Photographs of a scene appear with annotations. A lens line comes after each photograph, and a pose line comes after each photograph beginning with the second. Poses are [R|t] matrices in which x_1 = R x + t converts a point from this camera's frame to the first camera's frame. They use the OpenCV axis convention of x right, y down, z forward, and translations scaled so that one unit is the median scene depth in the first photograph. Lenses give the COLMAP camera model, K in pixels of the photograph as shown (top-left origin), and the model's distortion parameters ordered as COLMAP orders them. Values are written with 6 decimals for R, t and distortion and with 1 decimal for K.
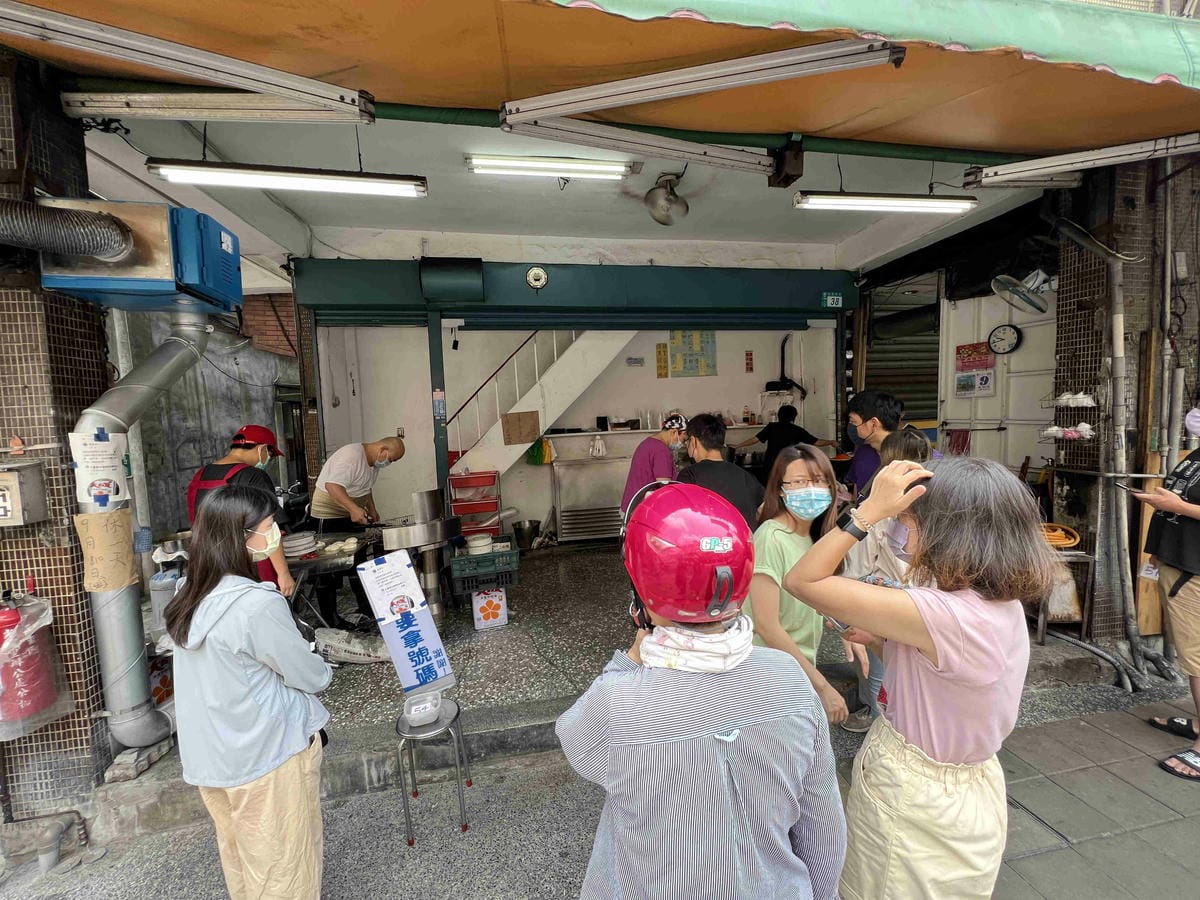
lens RADIAL K [[482.7, 0, 598.3], [0, 482.7, 453.0], [0, 0, 1]] dist [0.001737, 0.000444]
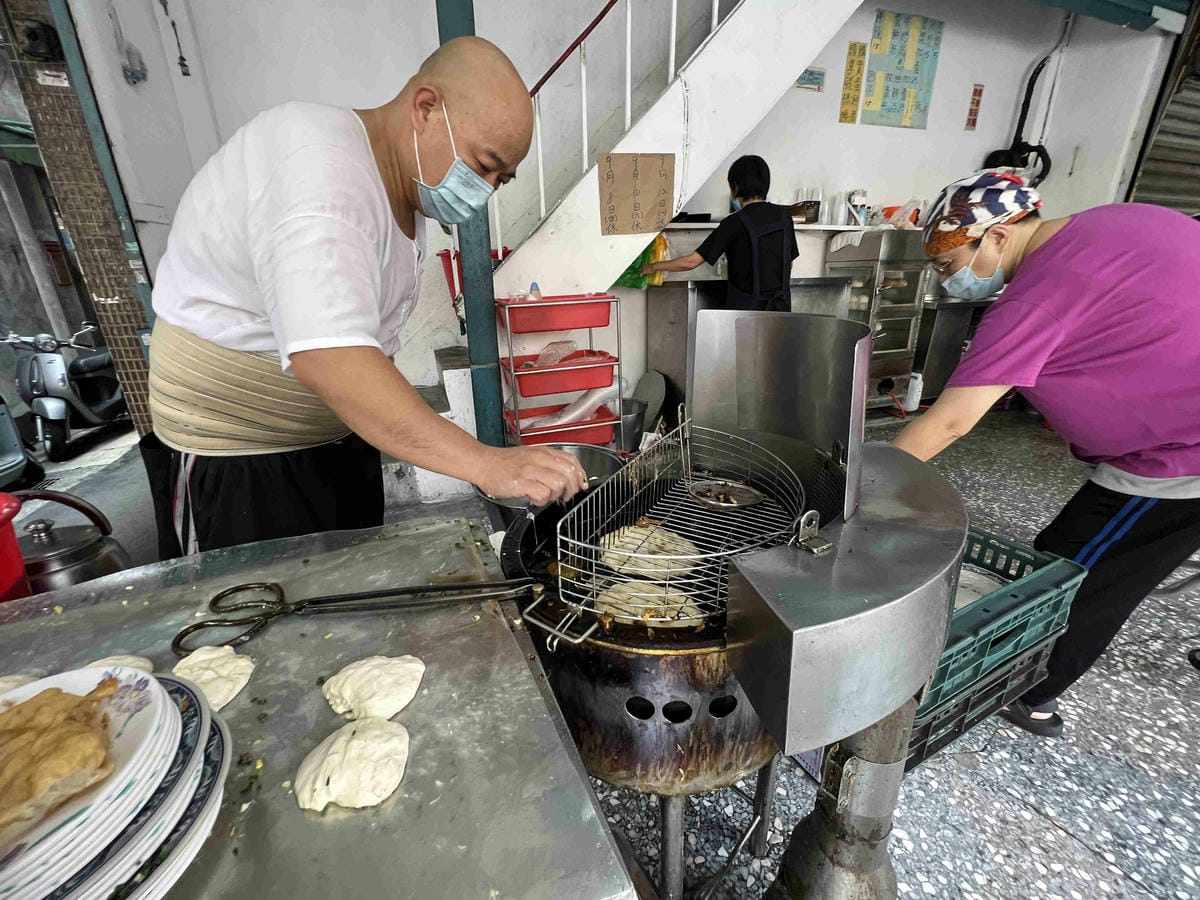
lens RADIAL K [[509.3, 0, 599.5], [0, 509.3, 449.1], [0, 0, 1]] dist [-0.000501, -0.000343]
pose [[0.979738, -0.038795, 0.196492, -0.292807], [-0.017114, 0.961257, 0.275121, 0.043815], [-0.199552, -0.272909, 0.941116, 0.508495]]
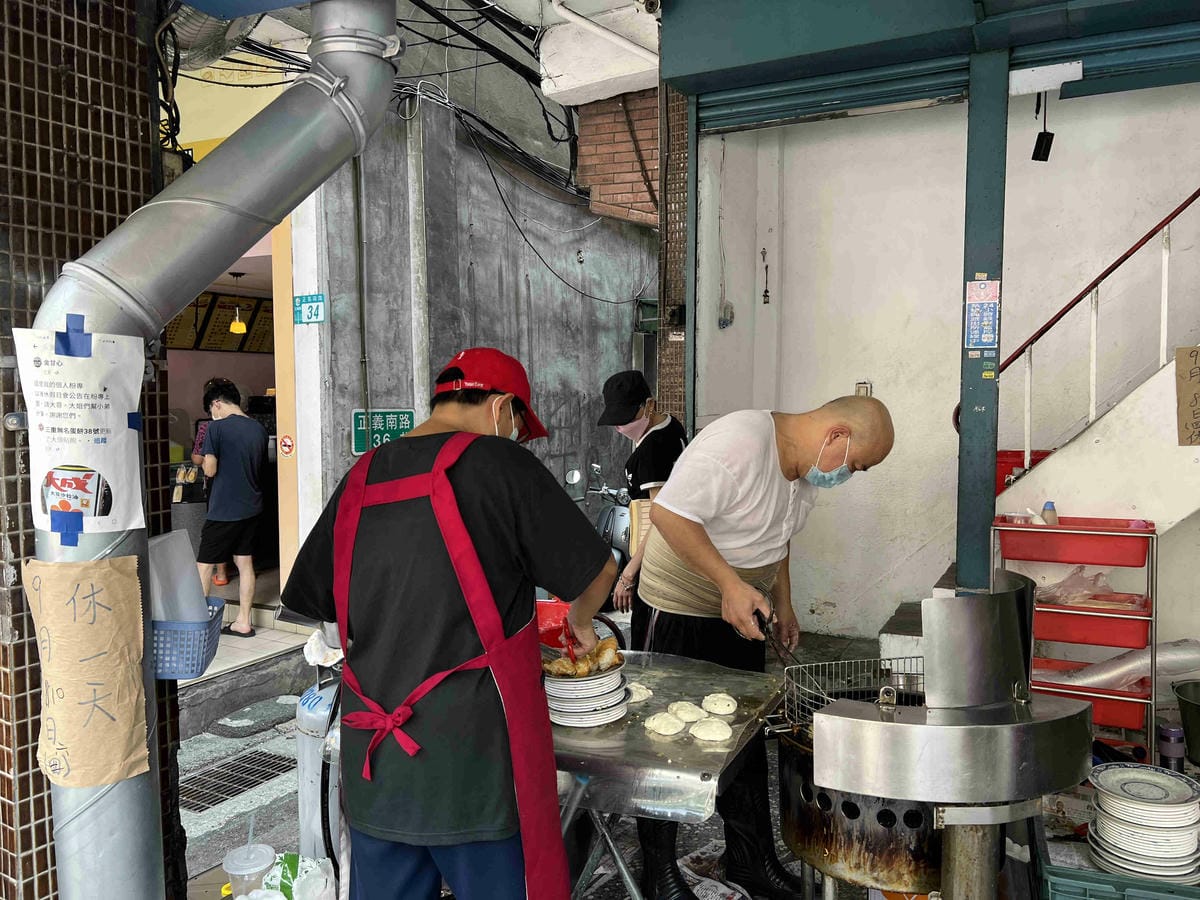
lens RADIAL K [[891.9, 0, 596.6], [0, 891.9, 448.3], [0, 0, 1]] dist [0.025832, -0.004294]
pose [[0.792468, 0.076778, -0.605062, -0.137425], [-0.074801, 0.996791, 0.028517, -0.001717], [0.605310, 0.022661, 0.795667, 0.284870]]
